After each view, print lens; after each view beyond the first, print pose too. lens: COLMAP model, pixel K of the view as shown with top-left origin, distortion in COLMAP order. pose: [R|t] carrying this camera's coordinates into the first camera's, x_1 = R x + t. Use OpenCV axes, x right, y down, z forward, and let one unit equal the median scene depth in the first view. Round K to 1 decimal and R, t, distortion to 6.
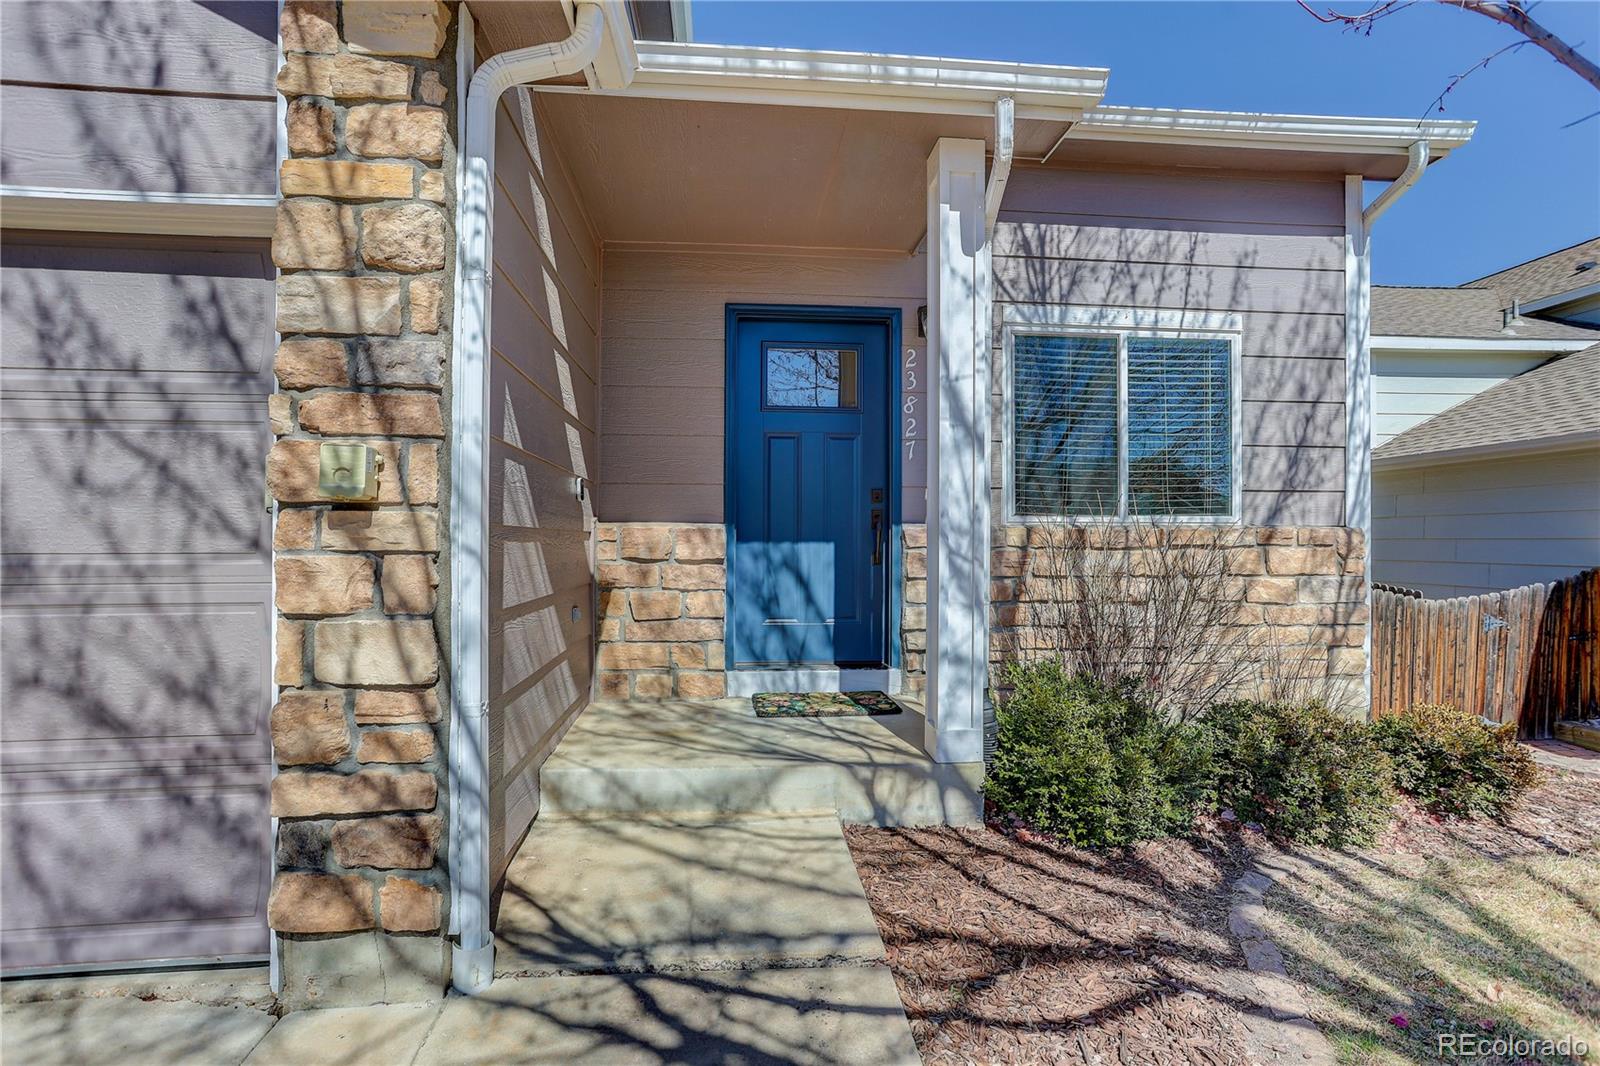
lens RADIAL K [[772.7, 0, 785.0], [0, 772.7, 535.6], [0, 0, 1]] dist [-0.060635, 0.042048]
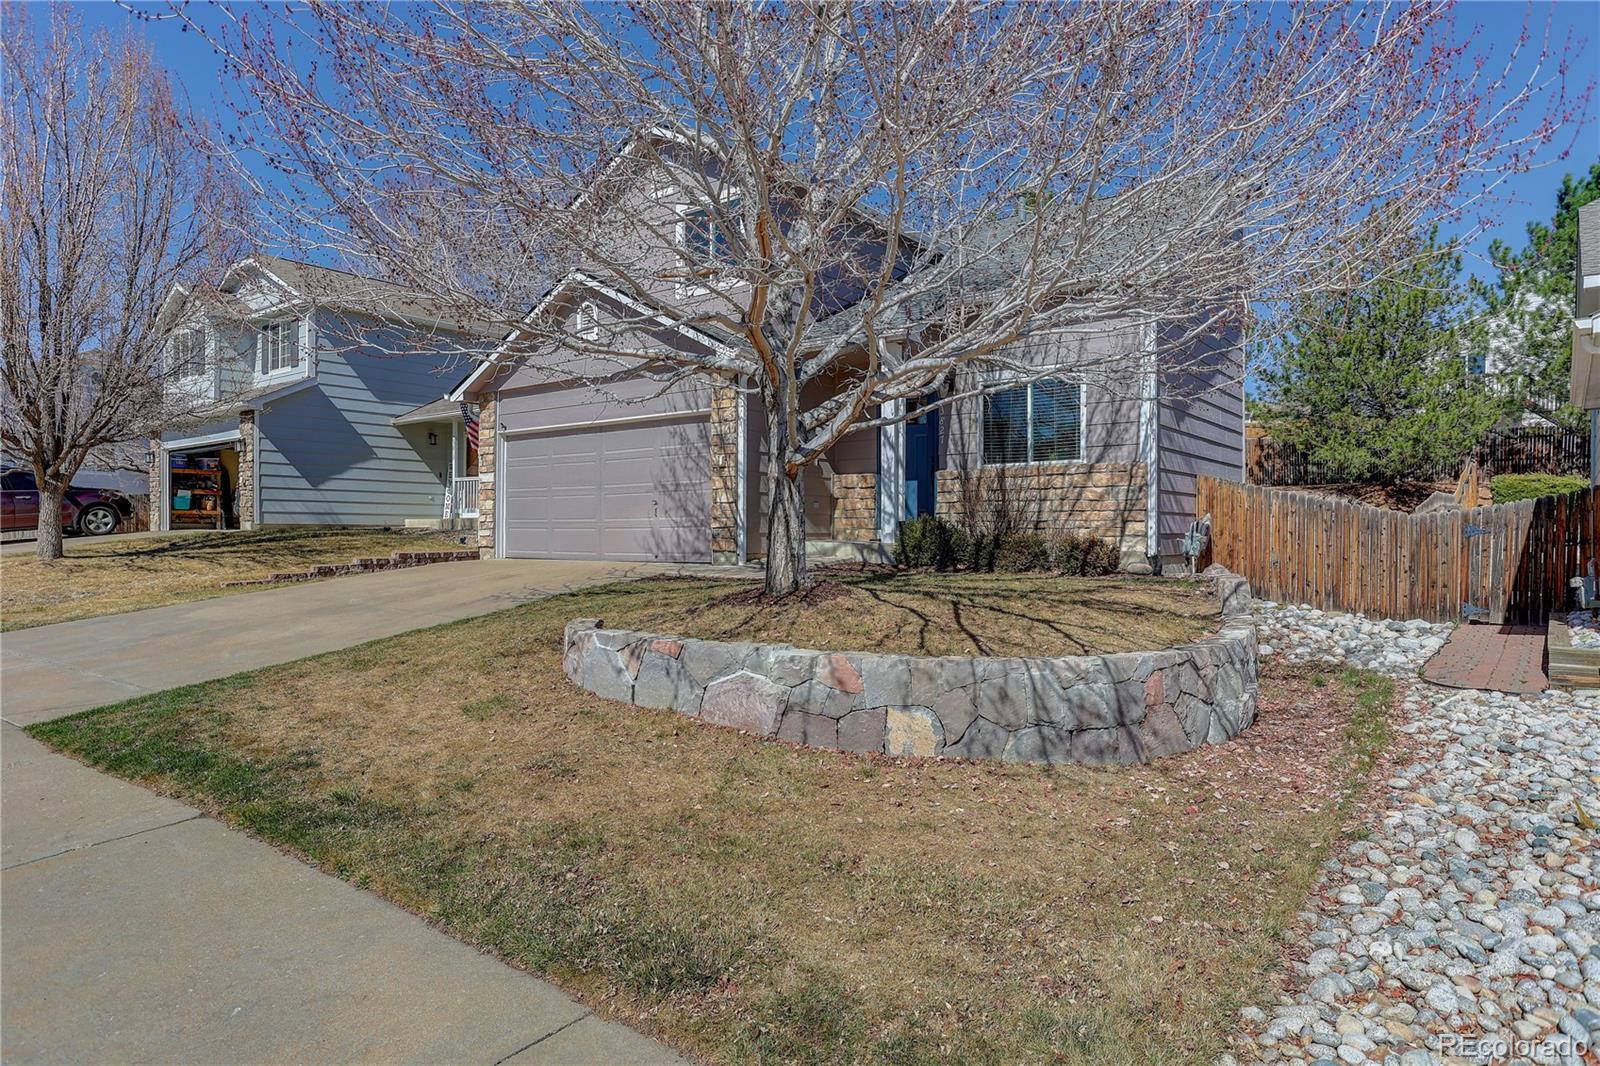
lens RADIAL K [[992.1, 0, 829.8], [0, 992.1, 509.2], [0, 0, 1]] dist [-0.145388, 0.186625]
pose [[0.761486, -0.019864, -0.647877, 2.012534], [0.010022, 0.999772, -0.018875, 0.170356], [0.648104, 0.007880, 0.761511, -1.678251]]
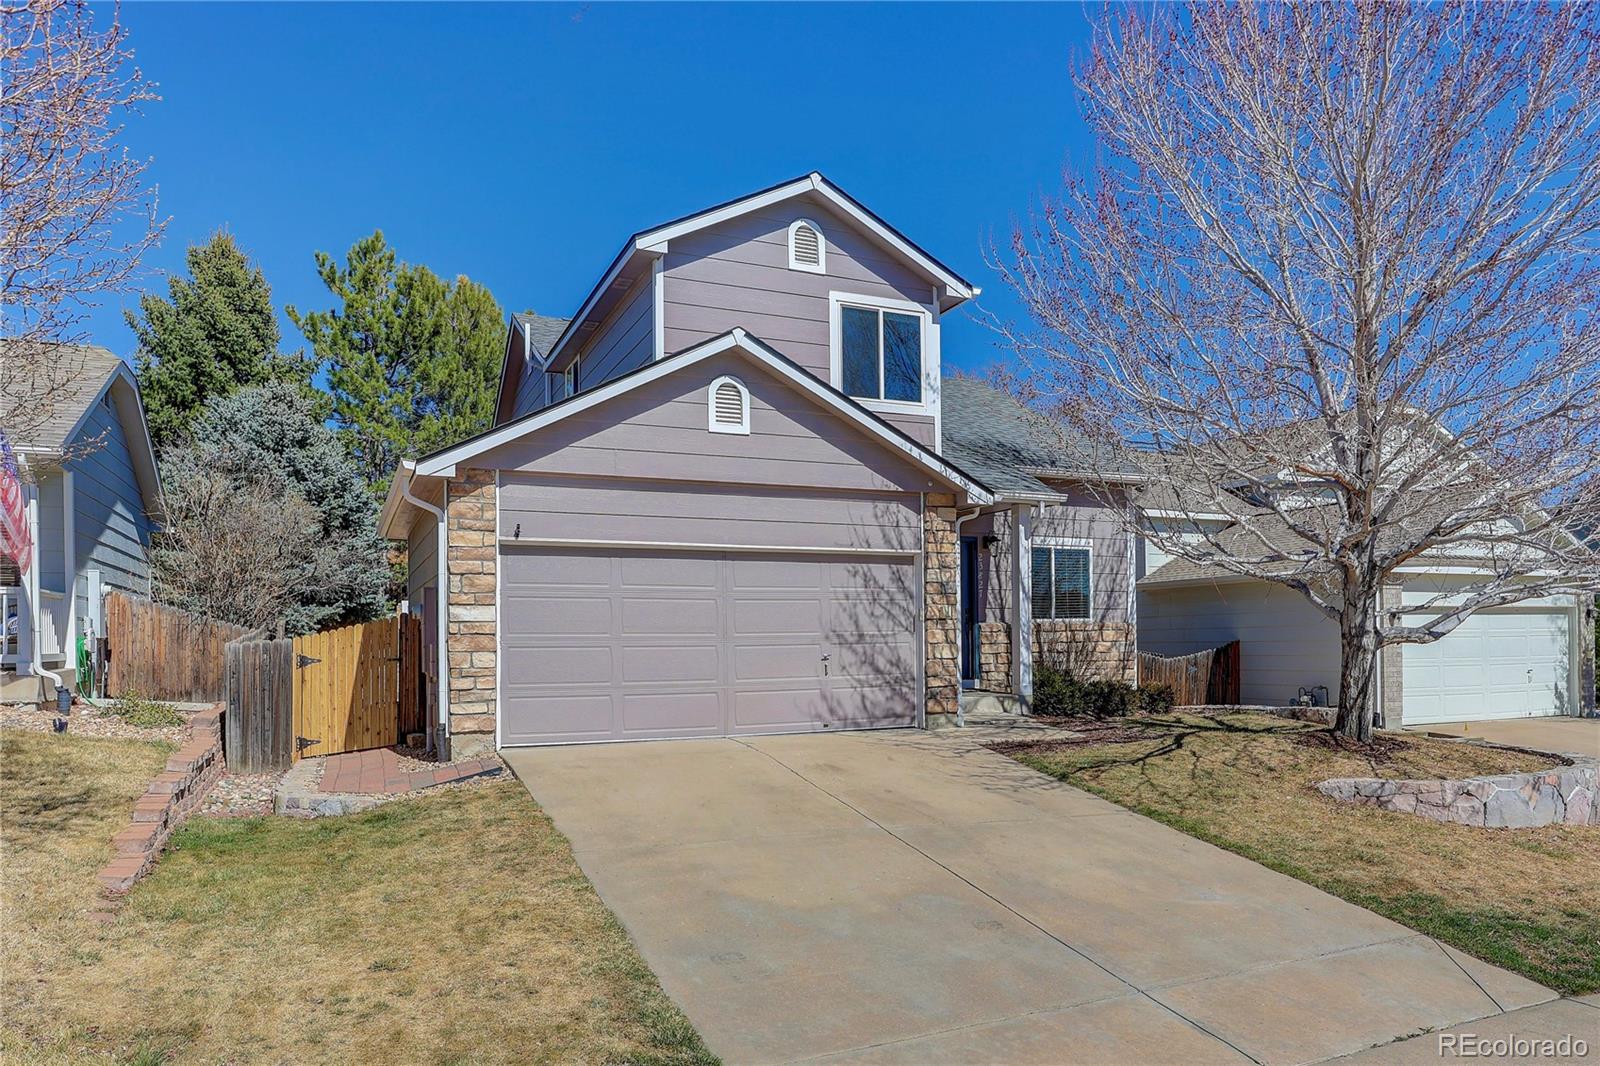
lens RADIAL K [[1034.2, 0, 866.6], [0, 1034.2, 613.8], [0, 0, 1]] dist [-0.044615, -0.001127]
pose [[0.930193, -0.004081, 0.367049, -1.535867], [0.011556, 0.999768, -0.018171, 0.014585], [-0.366889, 0.021144, 0.930024, -2.170087]]
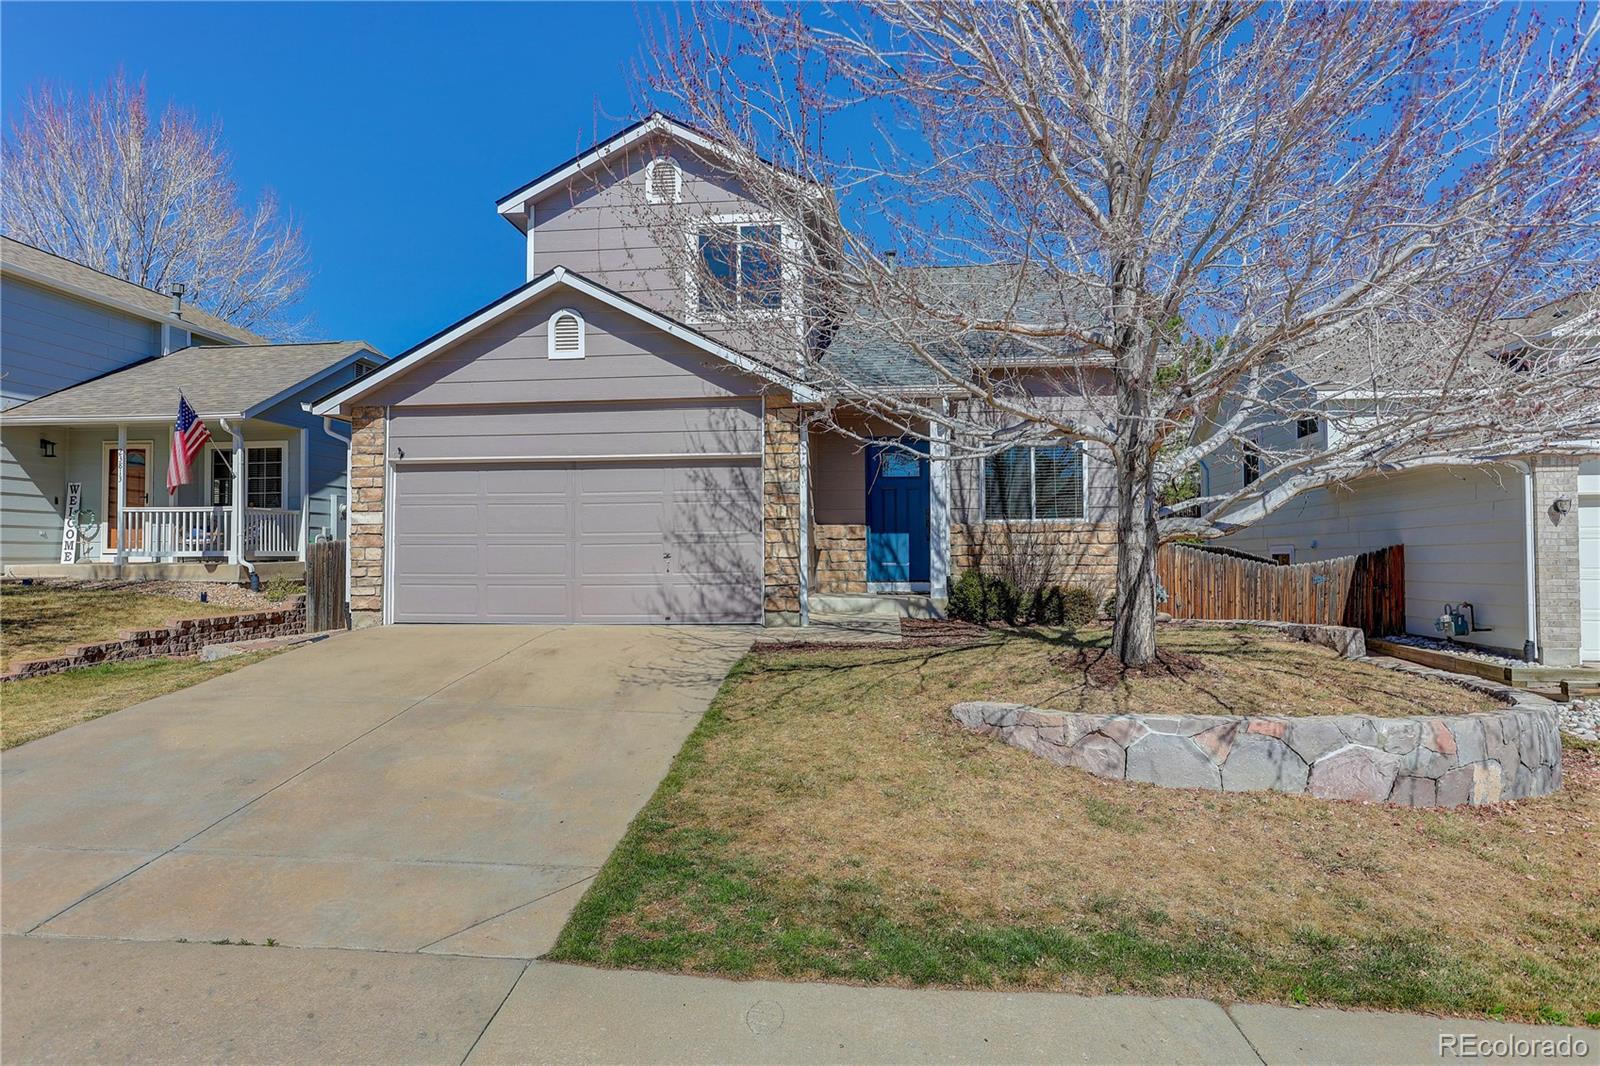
lens RADIAL K [[992.1, 0, 829.8], [0, 992.1, 509.2], [0, 0, 1]] dist [-0.145388, 0.186625]
pose [[0.988899, -0.015102, -0.147818, 0.297724], [0.009303, 0.999163, -0.039842, 0.062298], [0.148296, 0.038025, 0.988212, -2.295508]]
